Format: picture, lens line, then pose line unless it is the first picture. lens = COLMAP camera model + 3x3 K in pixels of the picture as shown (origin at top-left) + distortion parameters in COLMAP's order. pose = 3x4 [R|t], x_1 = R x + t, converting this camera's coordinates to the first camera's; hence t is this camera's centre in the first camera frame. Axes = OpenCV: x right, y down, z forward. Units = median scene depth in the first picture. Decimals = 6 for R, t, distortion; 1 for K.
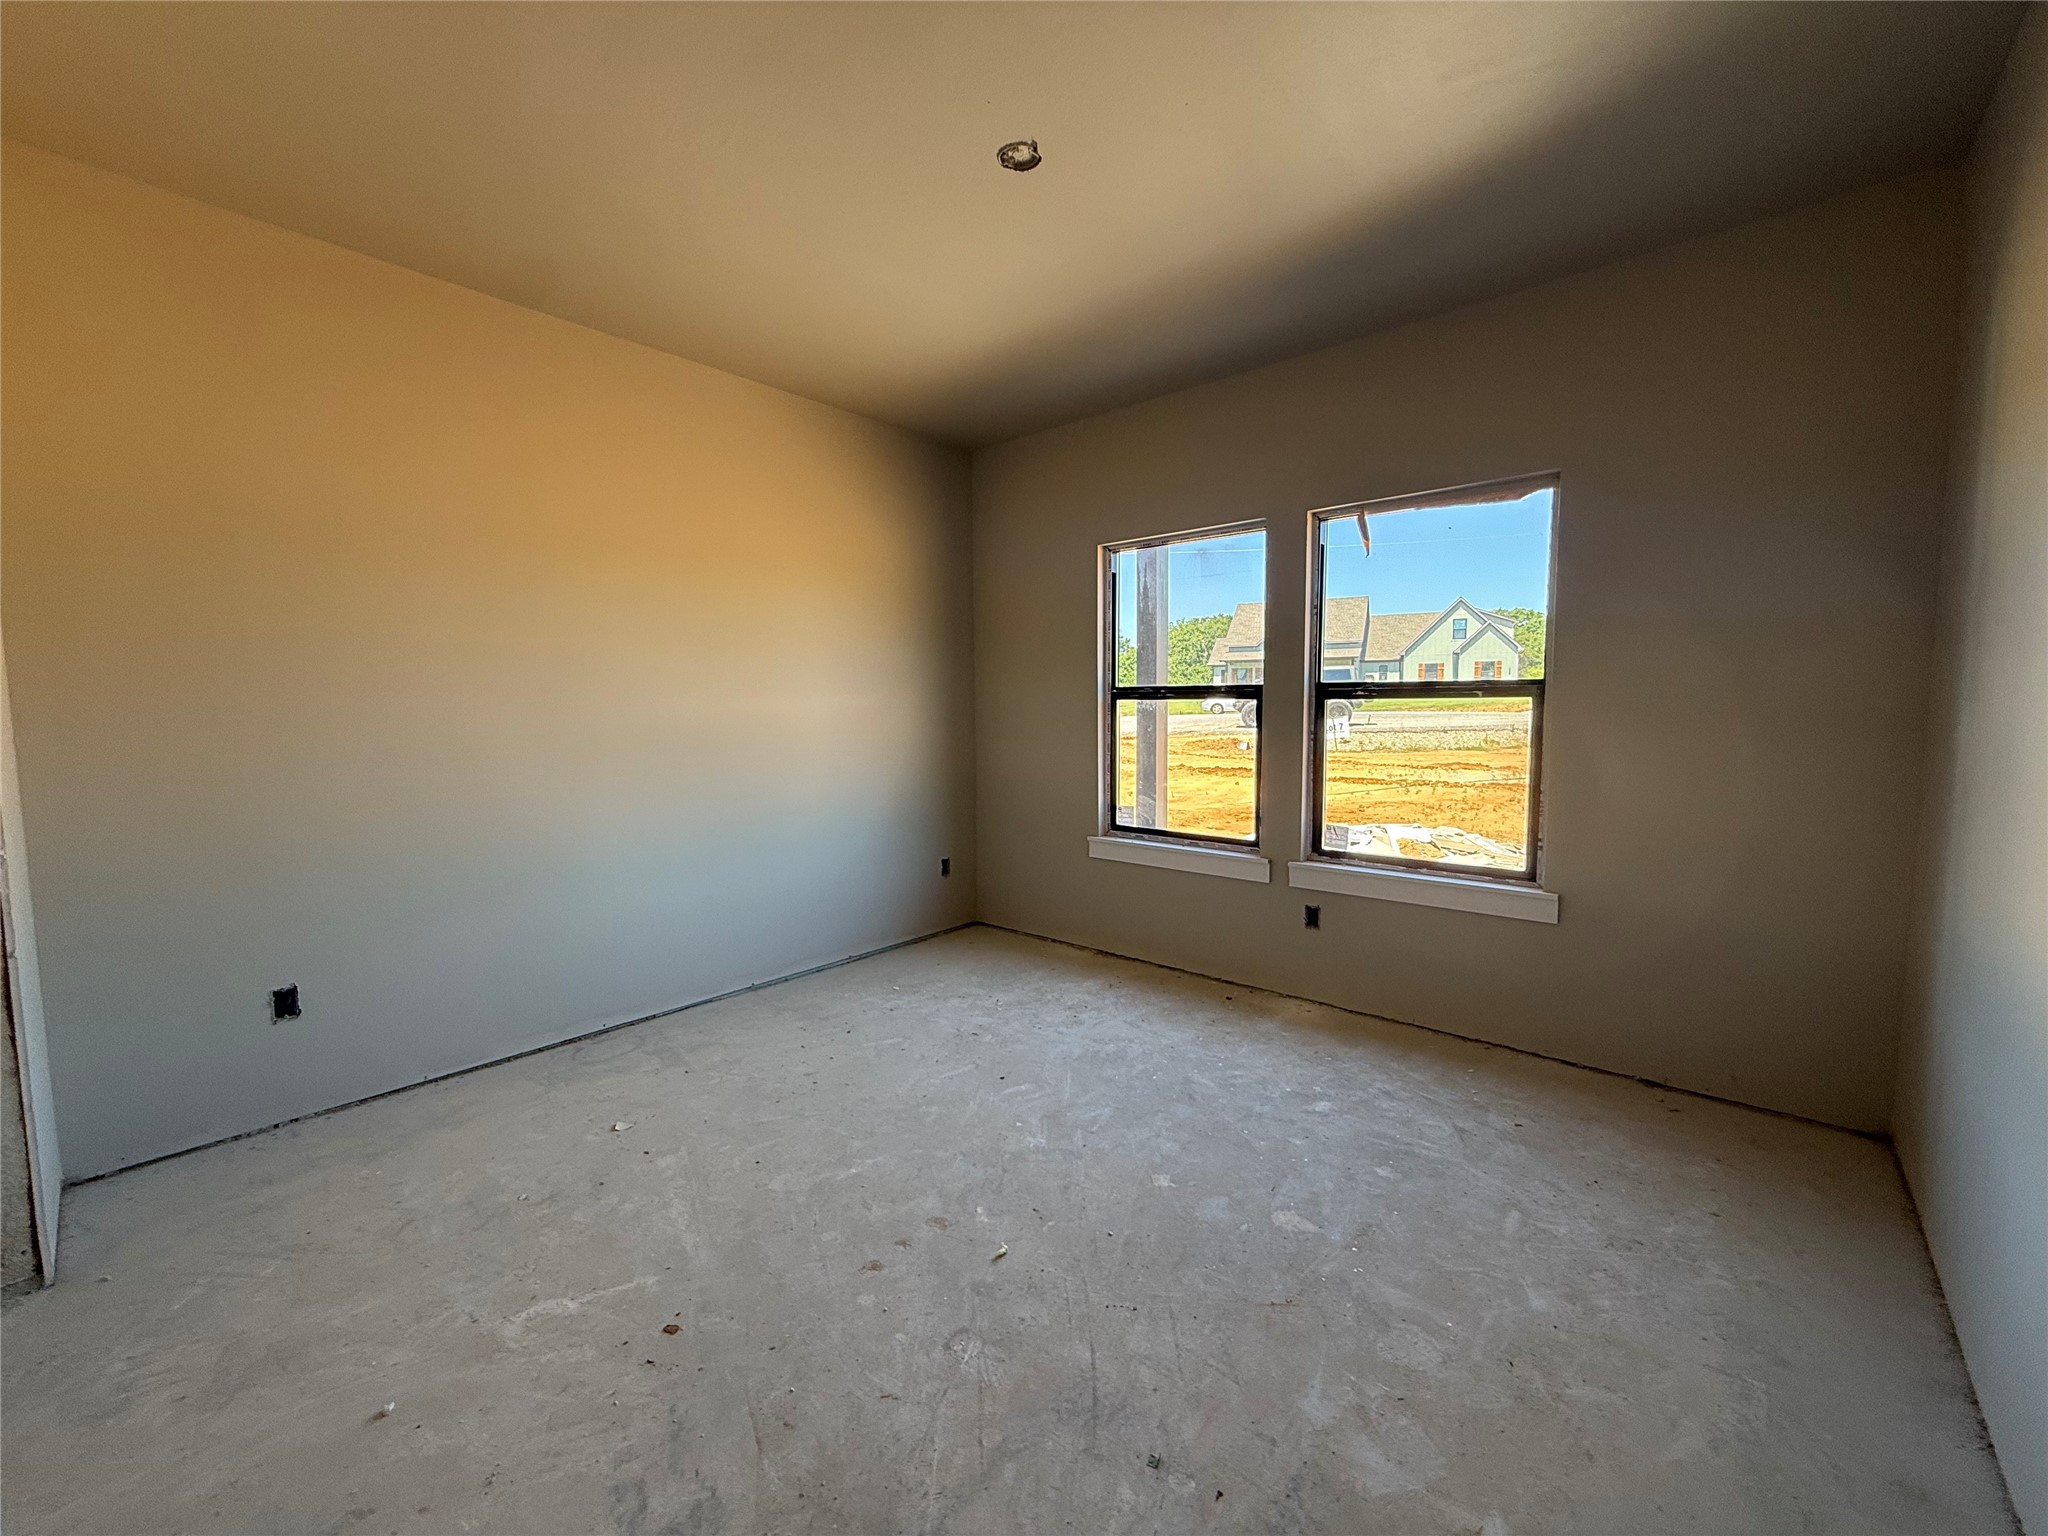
lens RADIAL K [[816.6, 0, 1018.2], [0, 816.6, 764.3], [0, 0, 1]] dist [-0.000016, 0.000297]
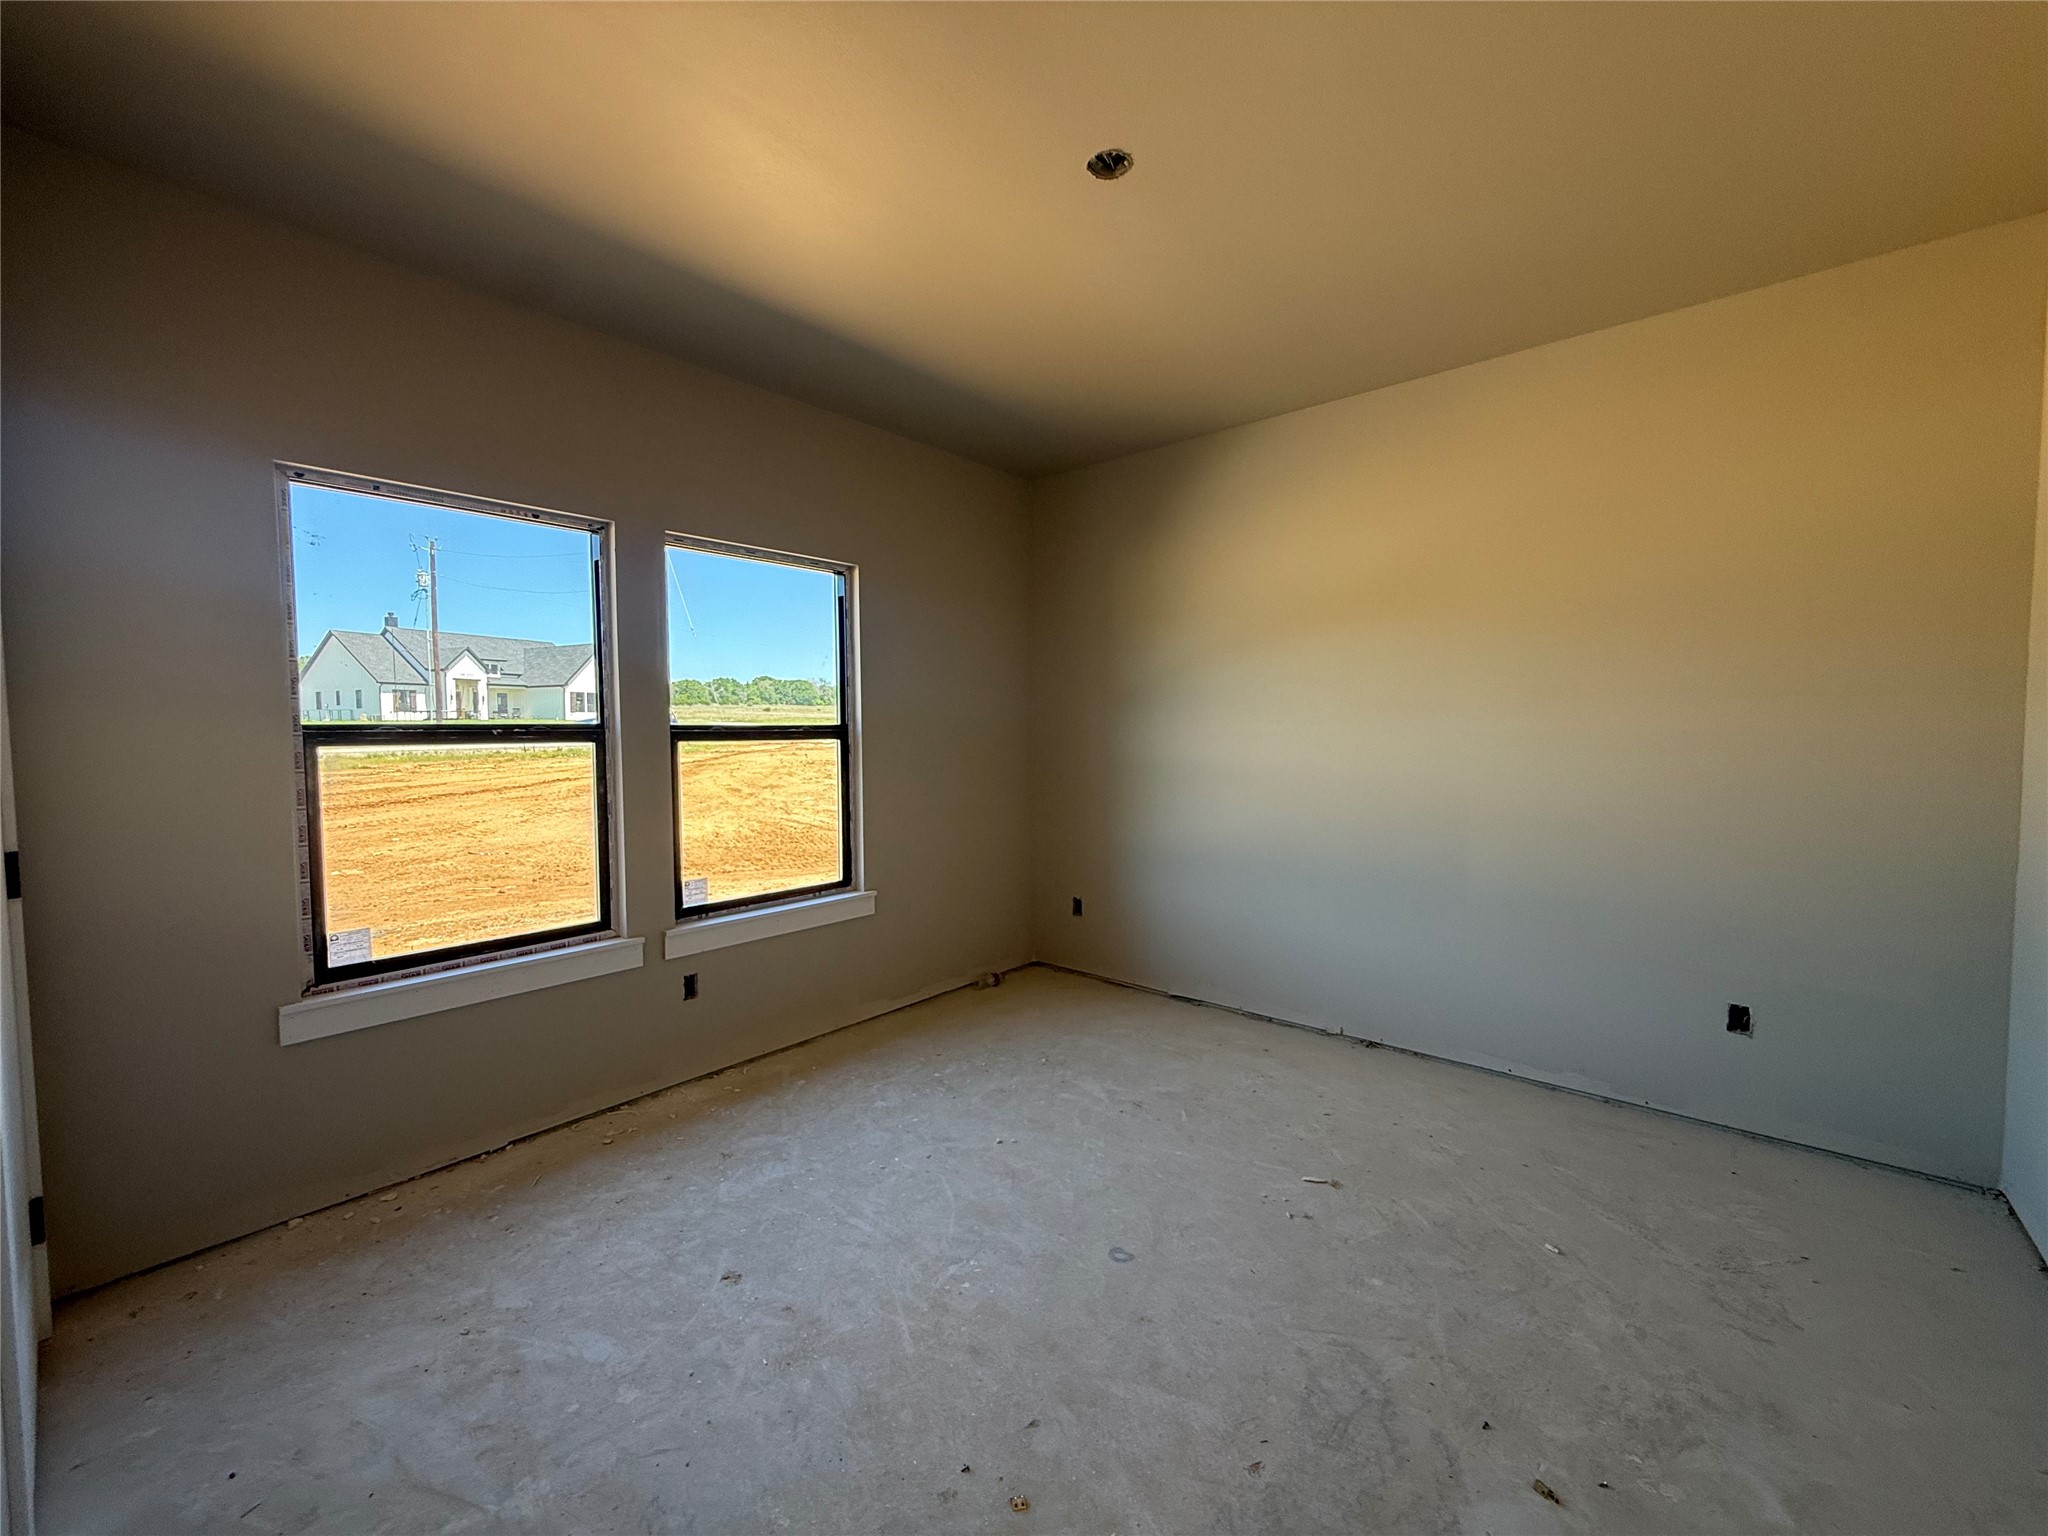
lens RADIAL K [[816.6, 0, 1018.2], [0, 816.6, 764.3], [0, 0, 1]] dist [-0.000016, 0.000297]
pose [[-0.003971, -0.032096, 0.999477, -0.521043], [0.096606, 0.994798, 0.032330, -0.047820], [-0.995315, 0.096683, -0.000849, 0.623002]]
